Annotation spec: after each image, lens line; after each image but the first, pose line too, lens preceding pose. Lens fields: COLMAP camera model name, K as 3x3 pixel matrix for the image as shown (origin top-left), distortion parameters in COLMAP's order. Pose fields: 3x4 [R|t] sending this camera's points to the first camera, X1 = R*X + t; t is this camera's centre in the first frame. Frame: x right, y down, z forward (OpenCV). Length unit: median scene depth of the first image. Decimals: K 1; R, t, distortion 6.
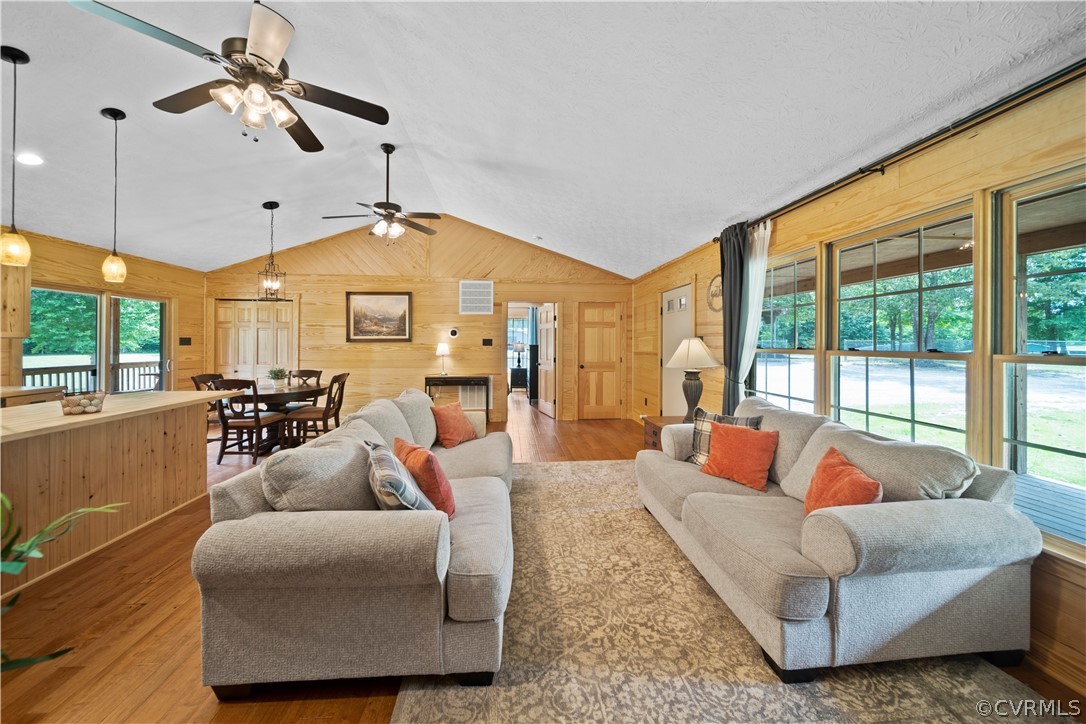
lens RADIAL K [[385.2, 0, 535.4], [0, 385.2, 340.7], [0, 0, 1]] dist [0.003168, -0.002938]
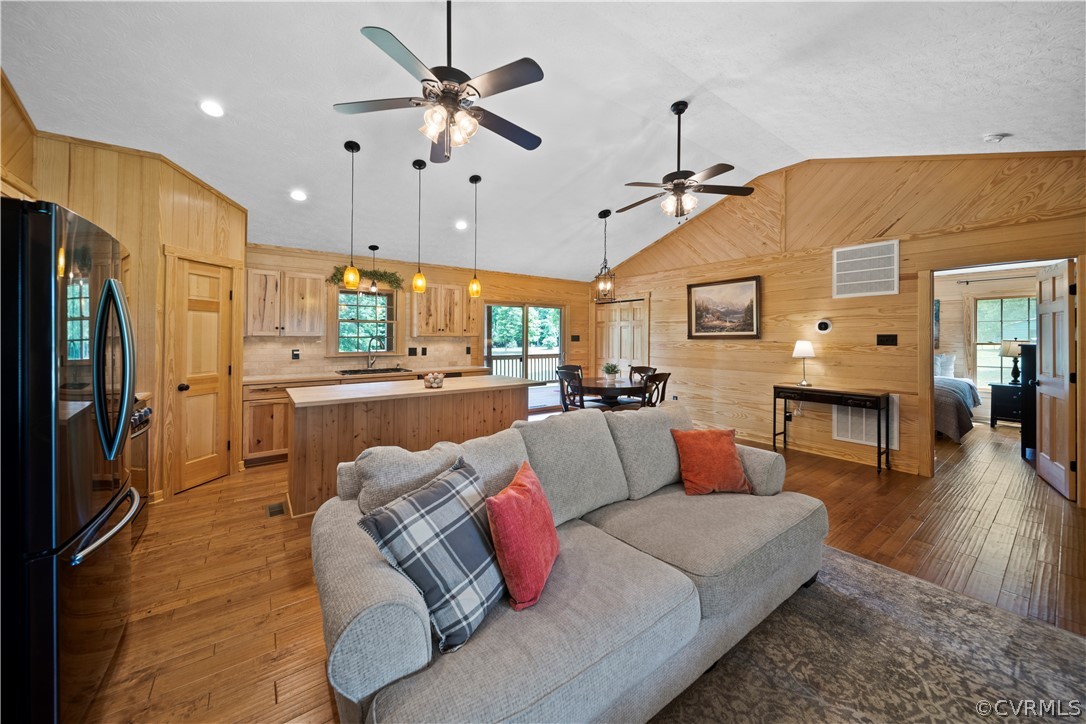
lens RADIAL K [[385.2, 0, 541.4], [0, 385.2, 335.4], [0, 0, 1]] dist [0.003168, -0.002938]
pose [[0.531291, -0.006056, -0.847168, 0.108081], [0.002508, 0.999981, -0.005575, -0.000974], [0.847186, 0.000837, 0.531296, 0.202577]]
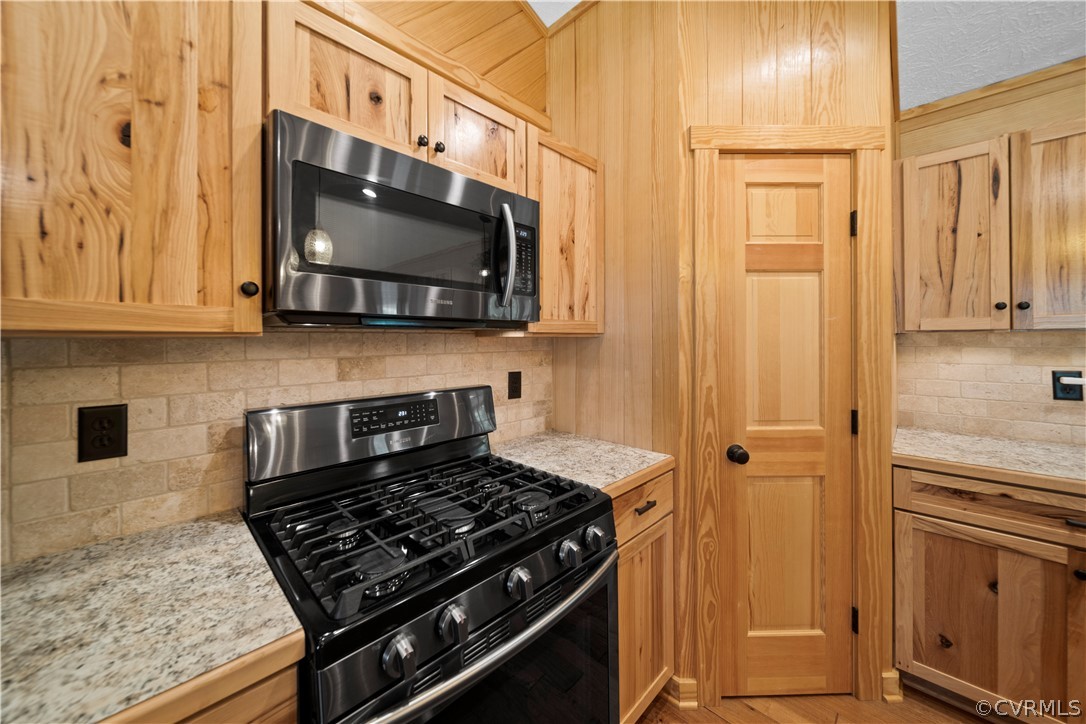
lens RADIAL K [[385.2, 0, 538.4], [0, 385.2, 337.8], [0, 0, 1]] dist [0.003168, -0.002938]
pose [[-0.760465, 0.000263, -0.649379, -0.357850], [0.008773, 0.999913, -0.009870, -0.000426], [0.649320, -0.013203, -0.760401, 0.164233]]
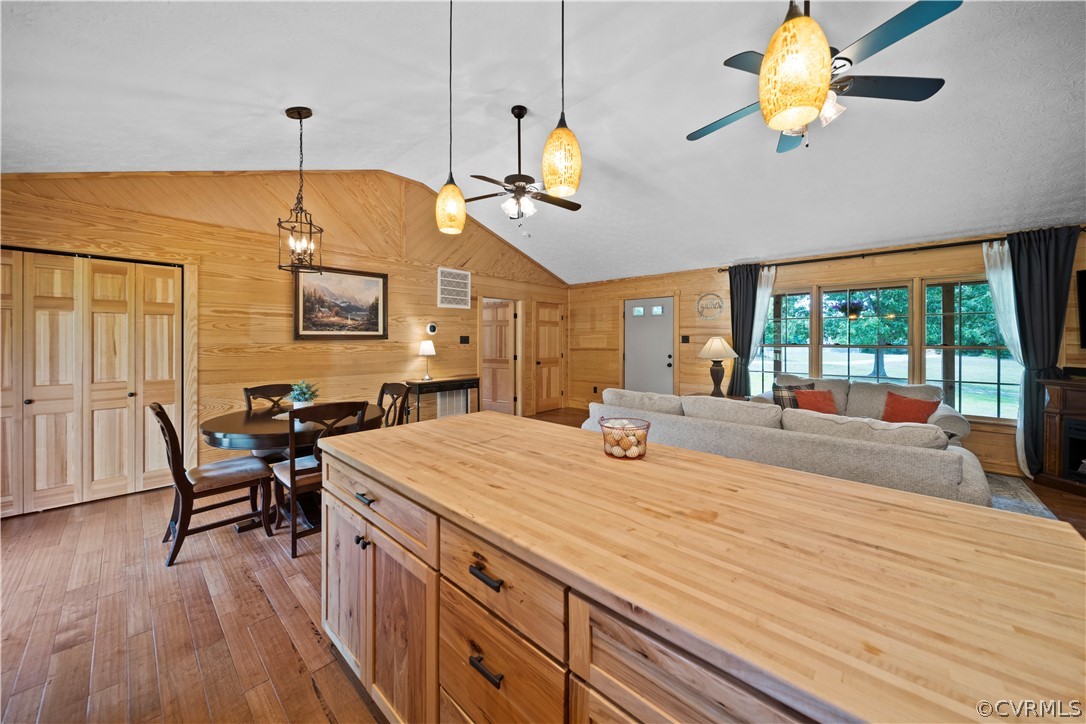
lens RADIAL K [[385.2, 0, 535.4], [0, 385.2, 339.8], [0, 0, 1]] dist [0.003168, -0.002938]
pose [[0.741088, -0.000394, 0.671408, -0.616664], [-0.003627, 0.999983, 0.004590, -0.000527], [-0.671398, -0.005837, 0.741074, 0.229506]]
